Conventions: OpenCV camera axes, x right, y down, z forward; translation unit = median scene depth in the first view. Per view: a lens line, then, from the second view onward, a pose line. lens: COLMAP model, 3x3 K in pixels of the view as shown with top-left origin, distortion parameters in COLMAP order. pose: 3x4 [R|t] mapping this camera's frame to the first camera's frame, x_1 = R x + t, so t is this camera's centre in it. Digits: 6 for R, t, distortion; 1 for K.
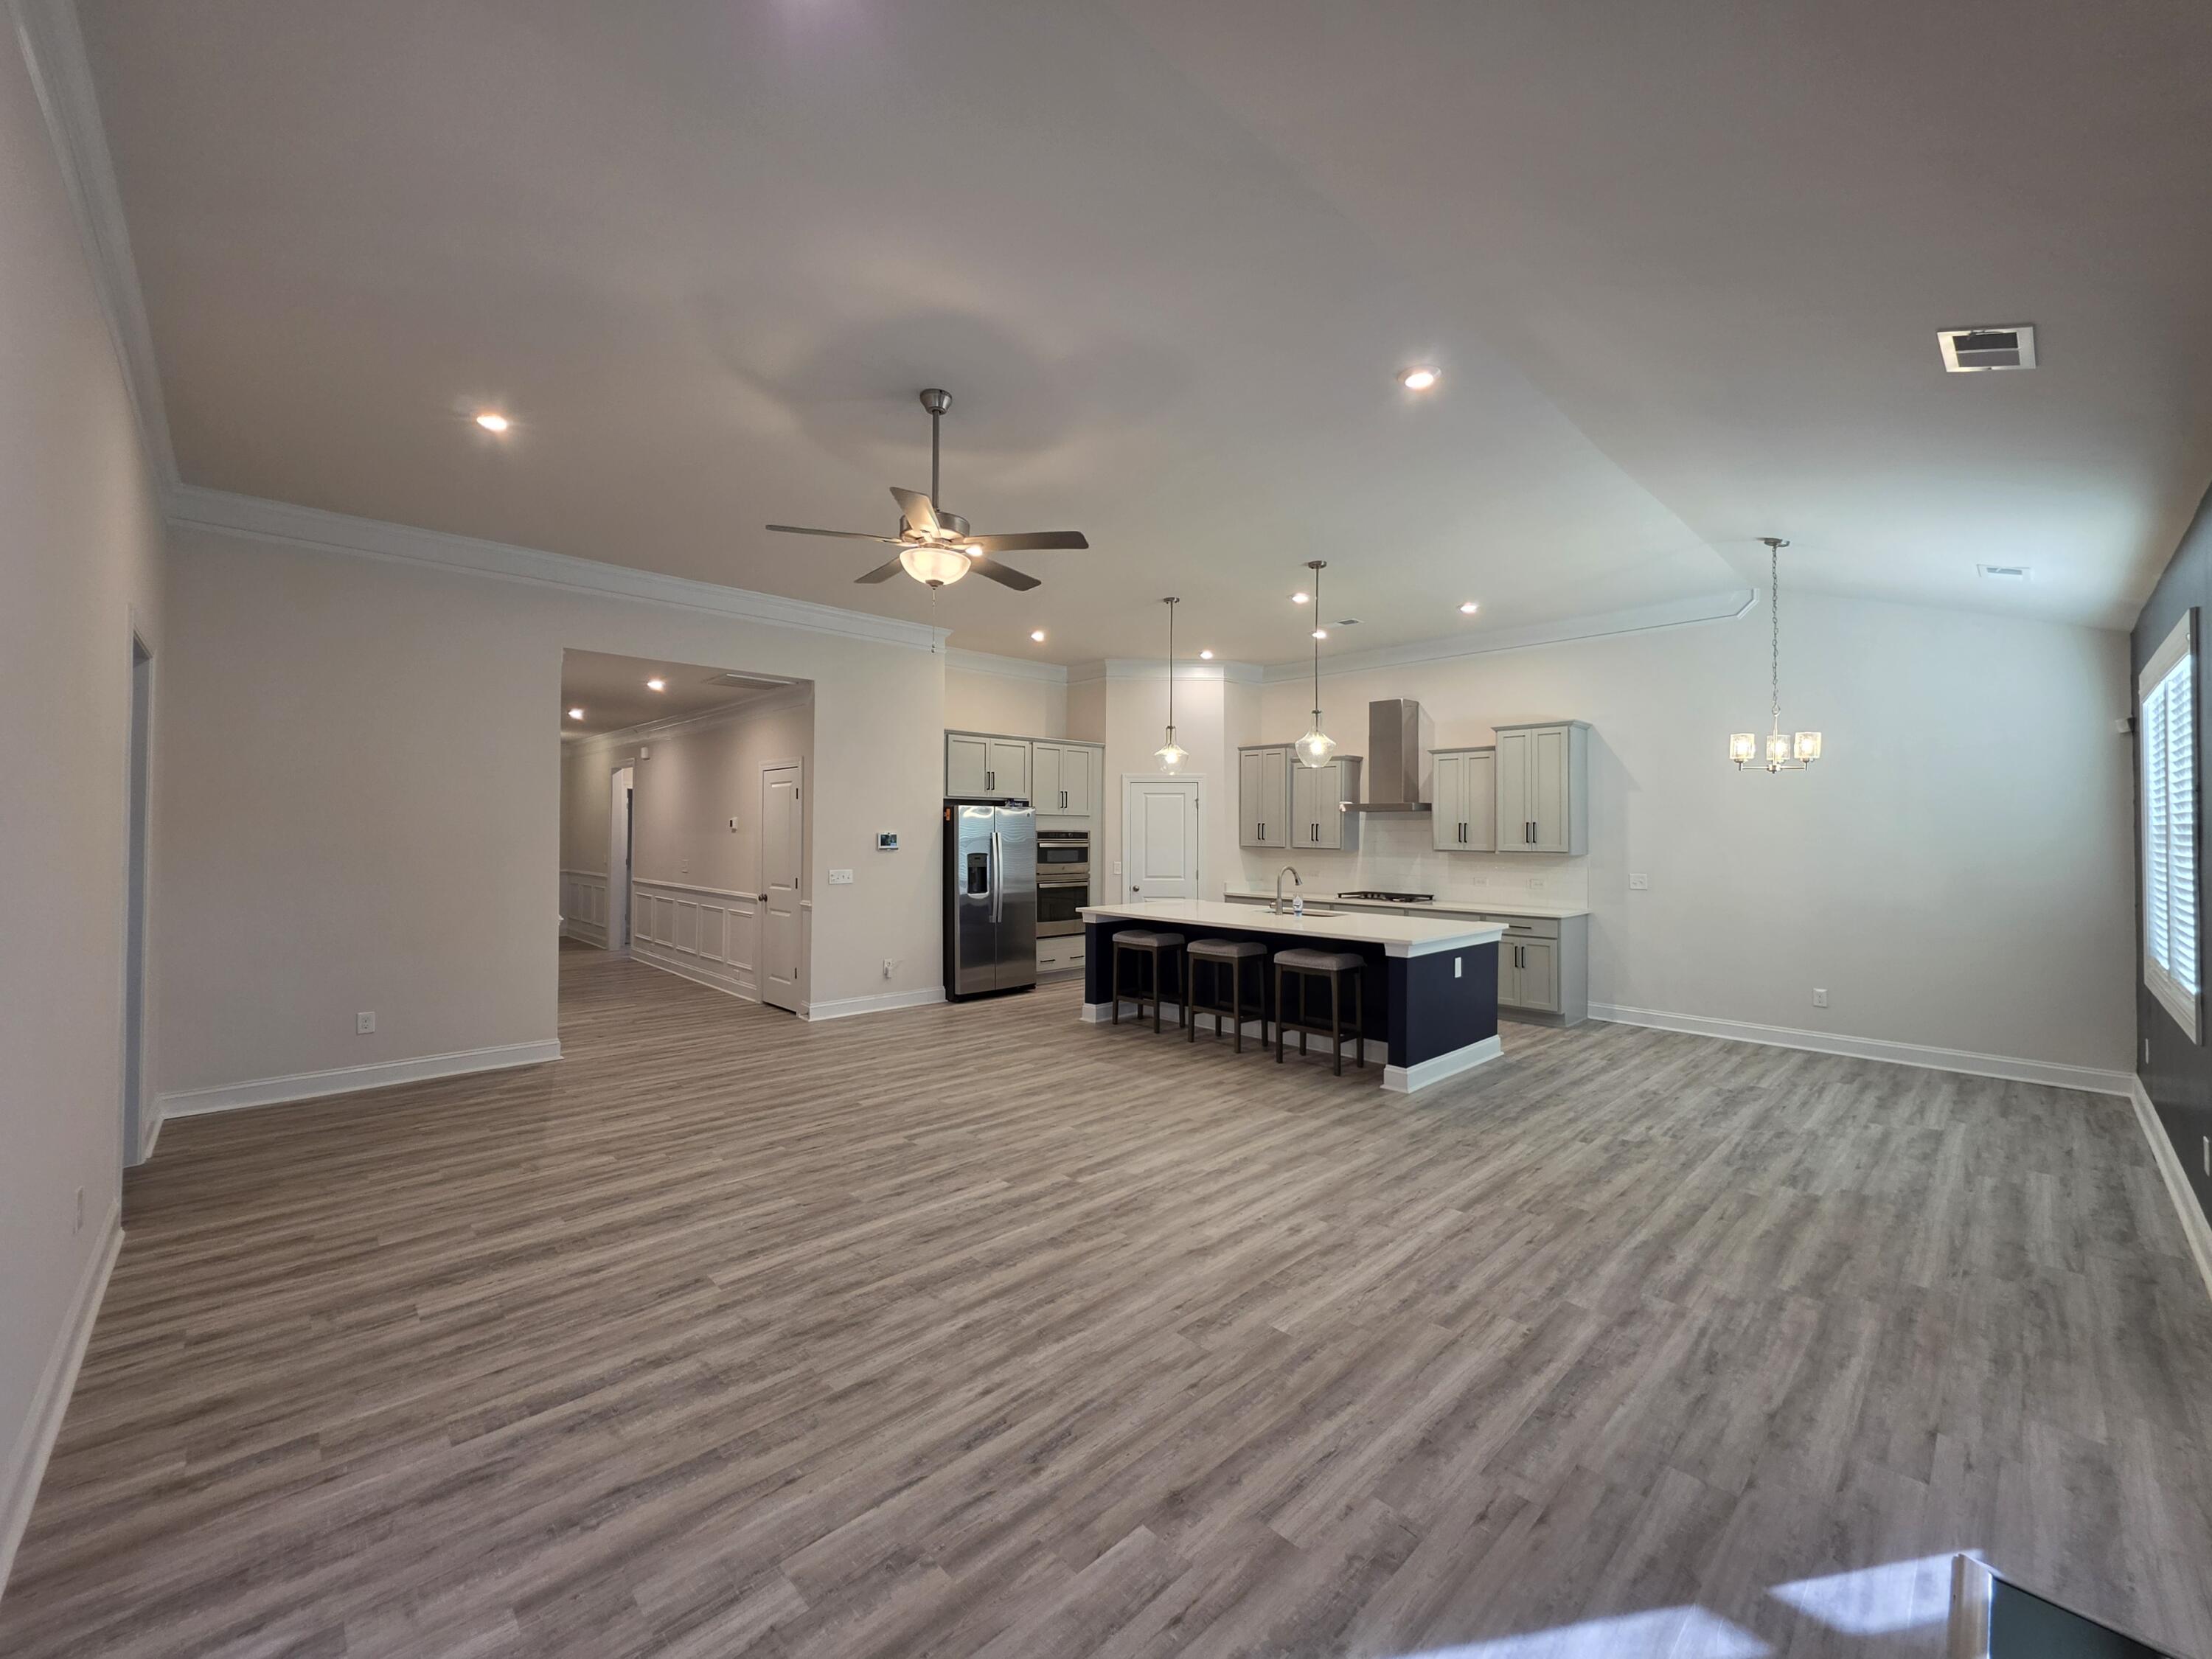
lens RADIAL K [[887.1, 0, 1109.5], [0, 887.1, 824.7], [0, 0, 1]] dist [-0.004680, 0.001412]
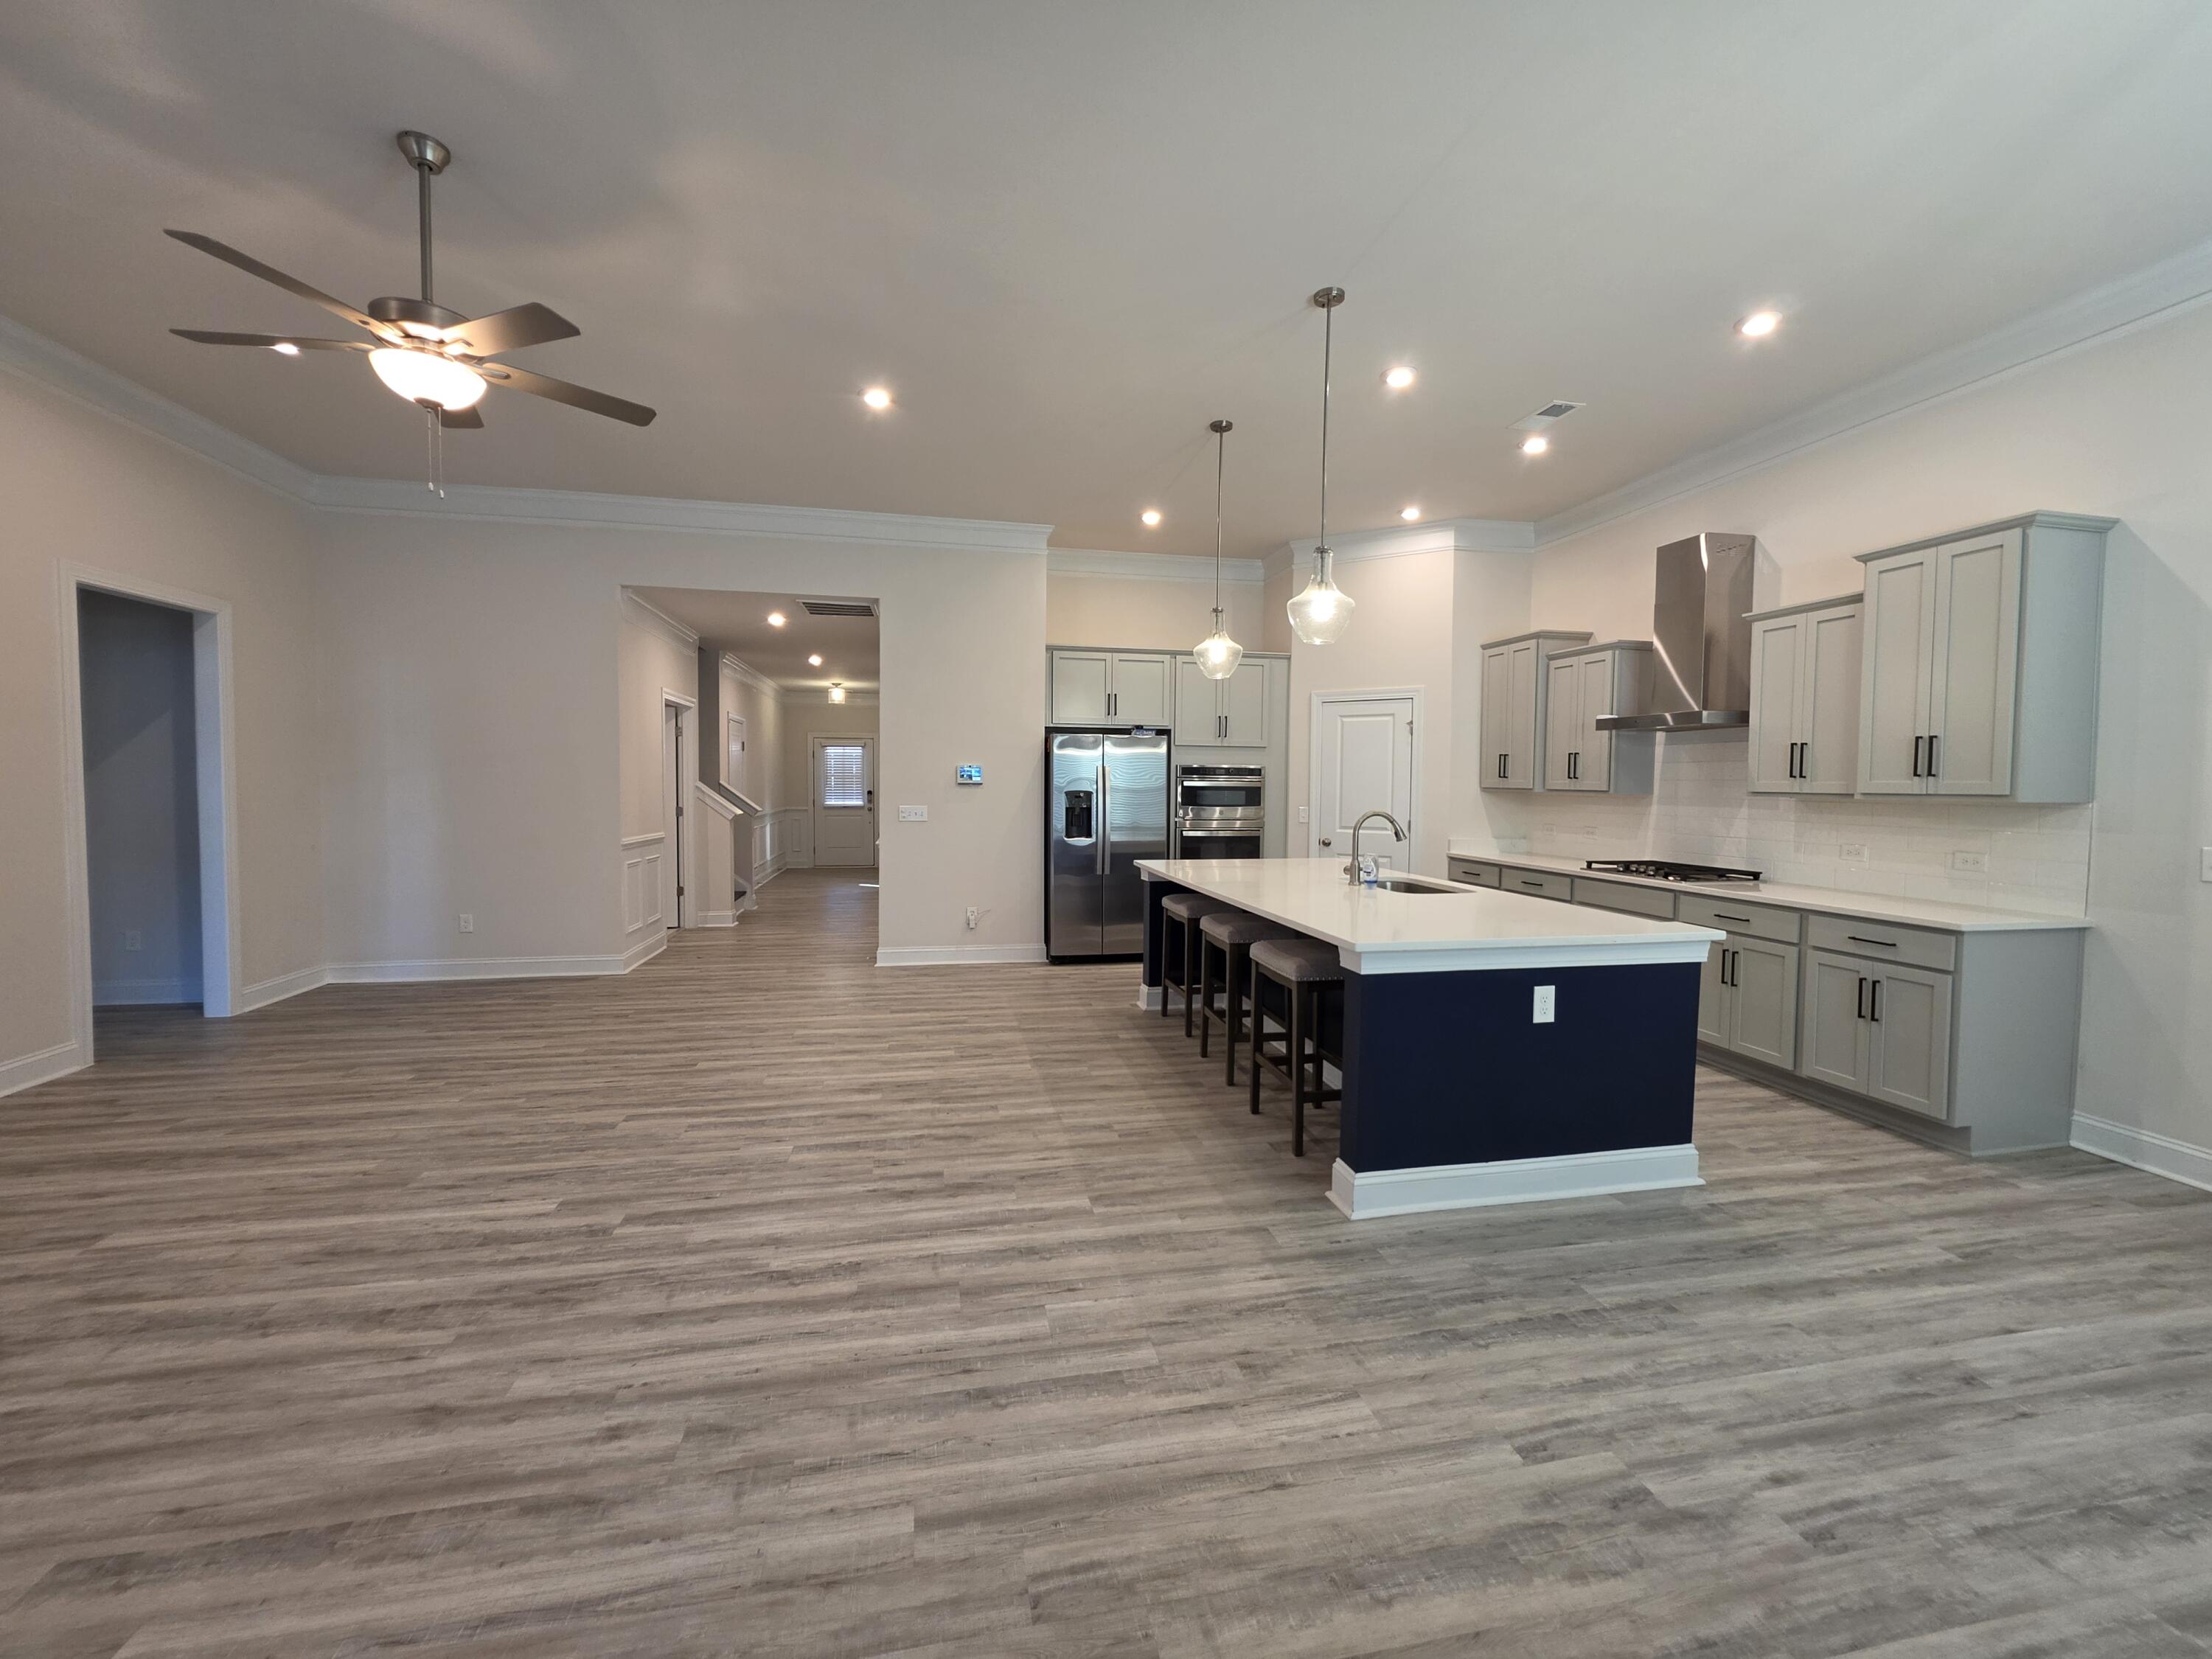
lens RADIAL K [[887.1, 0, 1107.5], [0, 887.1, 819.4], [0, 0, 1]] dist [-0.004680, 0.001412]
pose [[0.846833, 0.026289, -0.531209, 0.486610], [-0.001282, 0.998876, 0.047390, 0.029486], [0.531857, -0.039451, 0.845915, 0.457244]]
